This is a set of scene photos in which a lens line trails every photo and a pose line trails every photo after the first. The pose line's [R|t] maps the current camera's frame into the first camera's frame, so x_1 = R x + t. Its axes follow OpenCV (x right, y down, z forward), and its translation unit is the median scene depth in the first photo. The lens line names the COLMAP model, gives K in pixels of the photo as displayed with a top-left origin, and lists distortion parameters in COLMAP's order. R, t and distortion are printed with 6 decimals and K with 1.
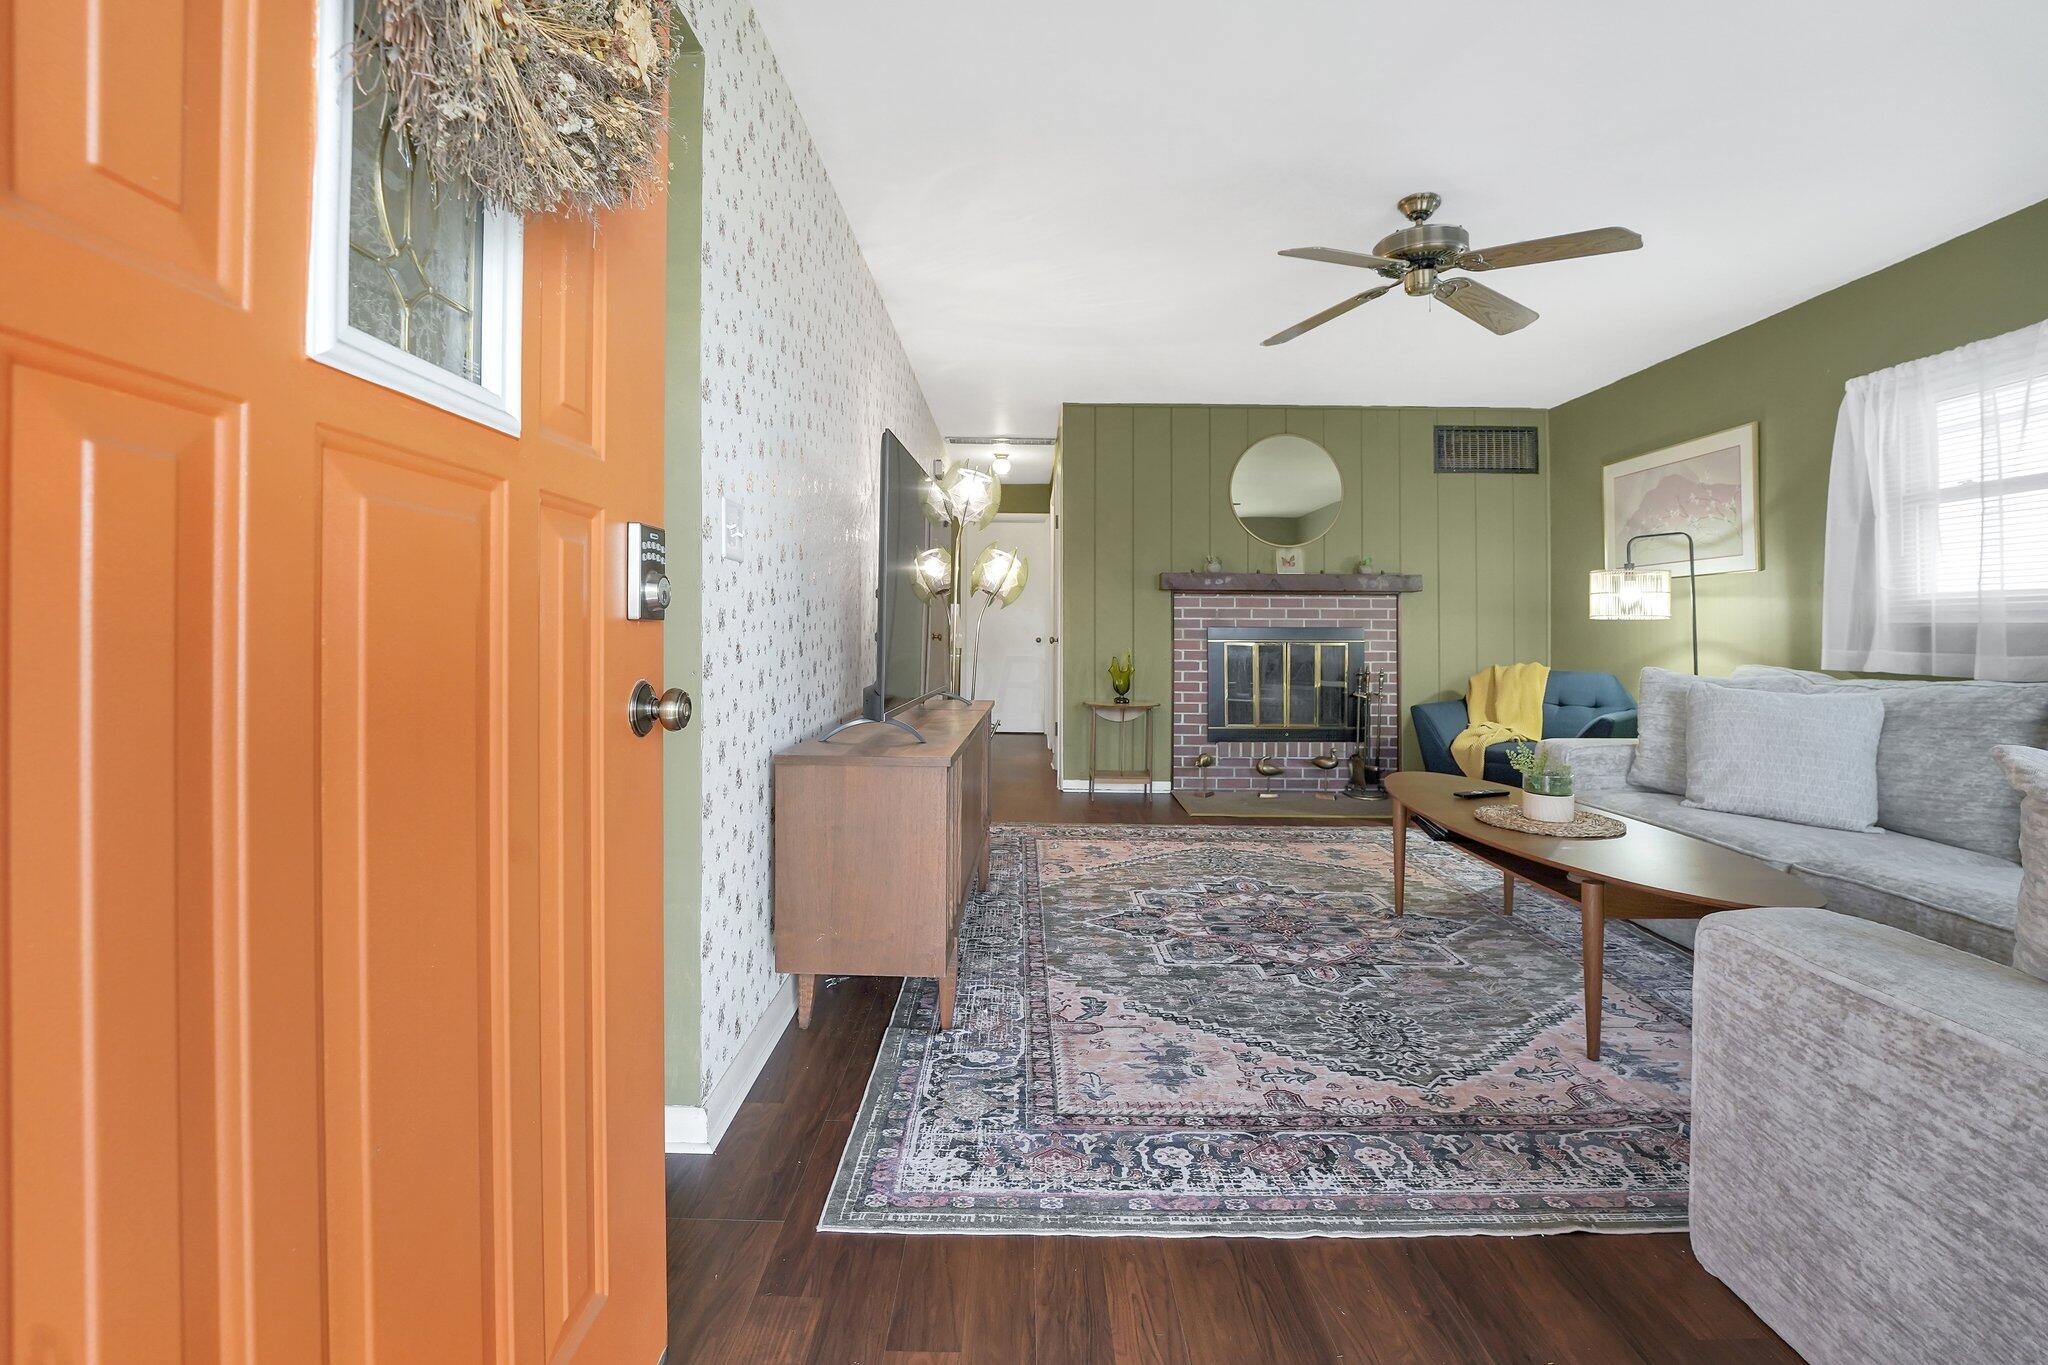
lens RADIAL K [[865.6, 0, 1018.1], [0, 865.6, 627.8], [0, 0, 1]] dist [-0.025711, 0.002495]
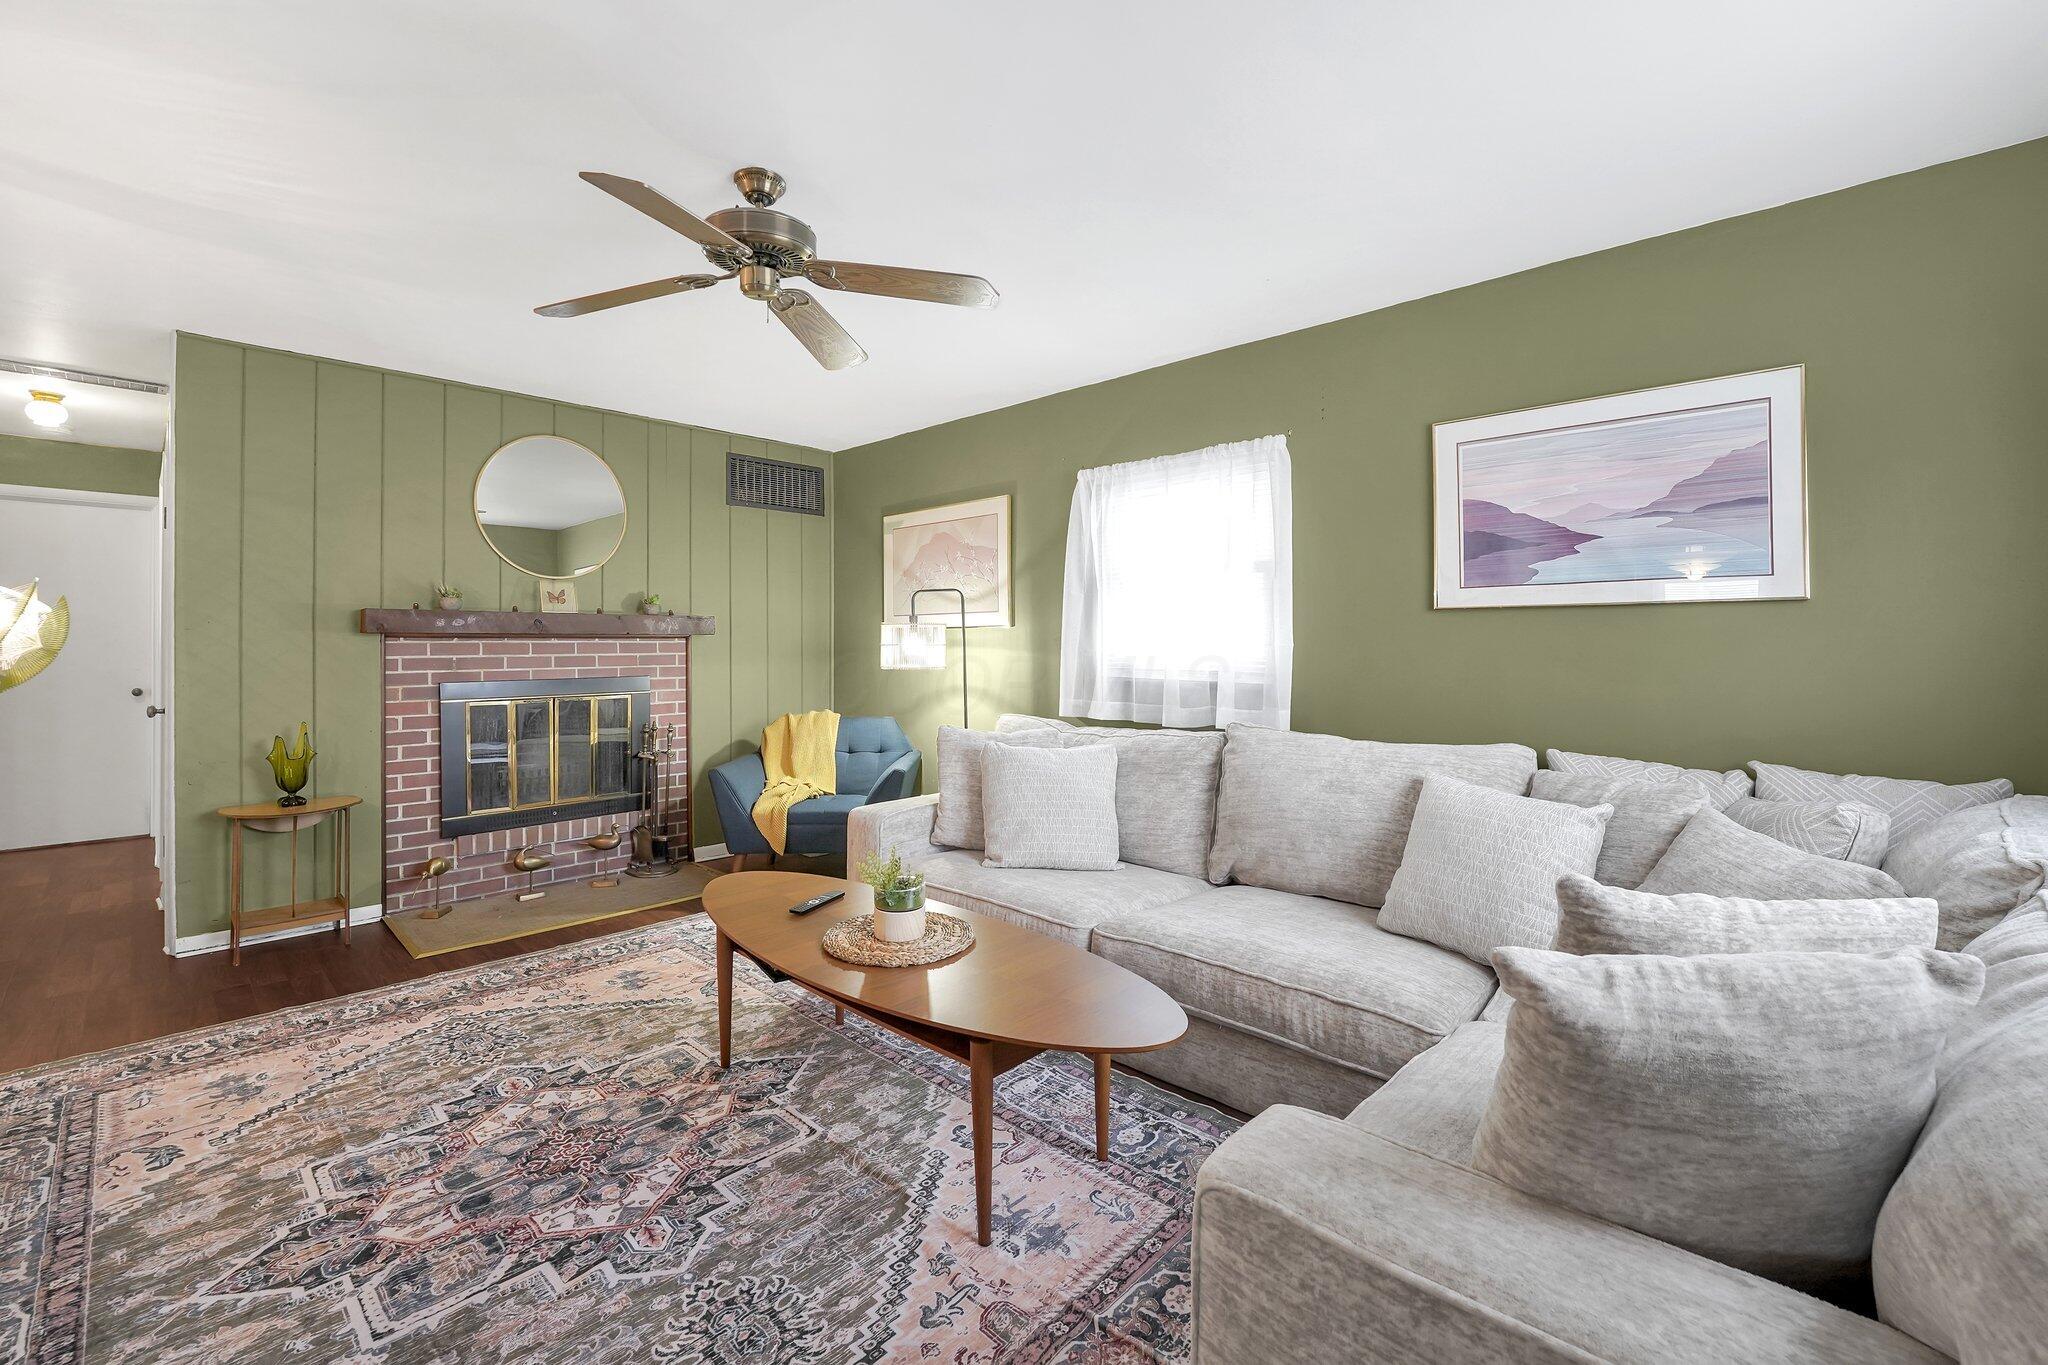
lens RADIAL K [[865.6, 0, 1004.8], [0, 865.6, 633.6], [0, 0, 1]] dist [-0.025711, 0.002495]
pose [[0.693245, 0.000546, 0.720702, 0.045398], [0.001691, 0.999996, -0.002384, -0.064112], [-0.720700, 0.002871, 0.693241, 0.244251]]
